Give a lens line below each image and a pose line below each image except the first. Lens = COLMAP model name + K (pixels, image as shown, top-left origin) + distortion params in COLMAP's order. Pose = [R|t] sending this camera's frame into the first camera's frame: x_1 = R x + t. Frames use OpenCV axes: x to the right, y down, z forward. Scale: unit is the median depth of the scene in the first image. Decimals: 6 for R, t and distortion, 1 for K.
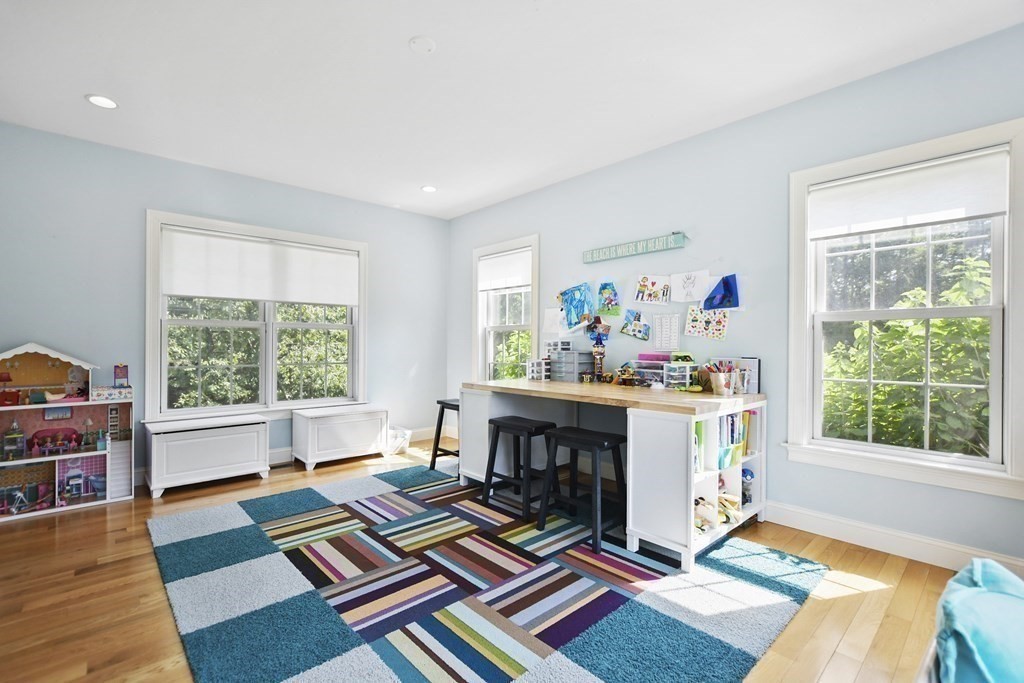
lens RADIAL K [[458.0, 0, 501.9], [0, 458.0, 350.0], [0, 0, 1]] dist [-0.009539, 0.000678]
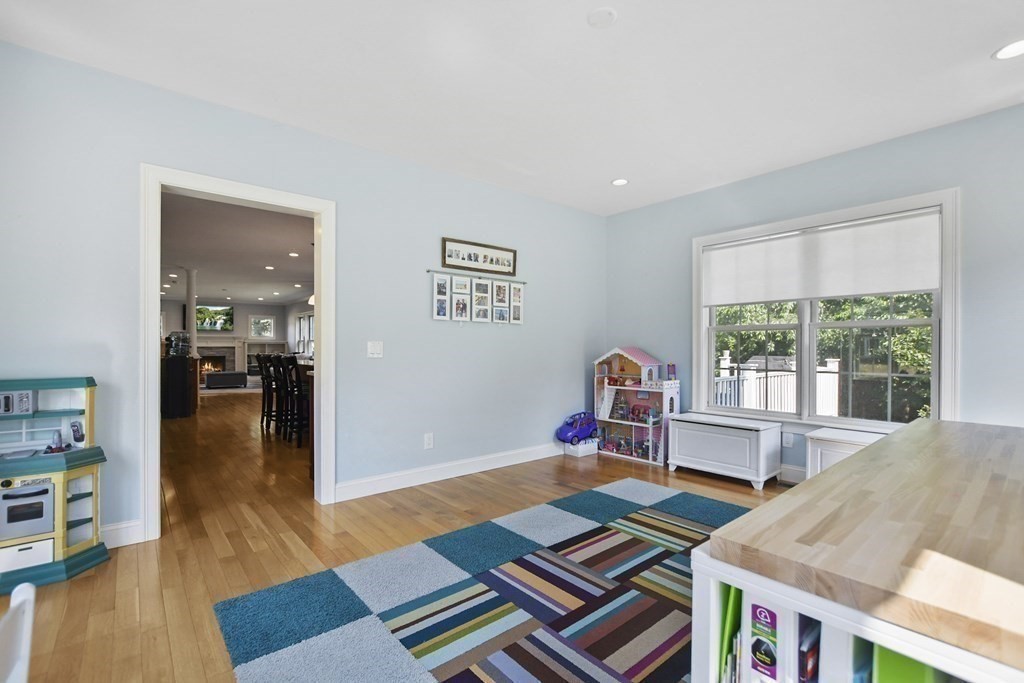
lens RADIAL K [[458.0, 0, 501.9], [0, 458.0, 350.0], [0, 0, 1]] dist [-0.009539, 0.000678]
pose [[-0.046670, -0.000346, -0.998910, 0.620297], [-0.014691, 0.999892, 0.000340, -0.000739], [0.998802, 0.014691, -0.046670, 0.707588]]
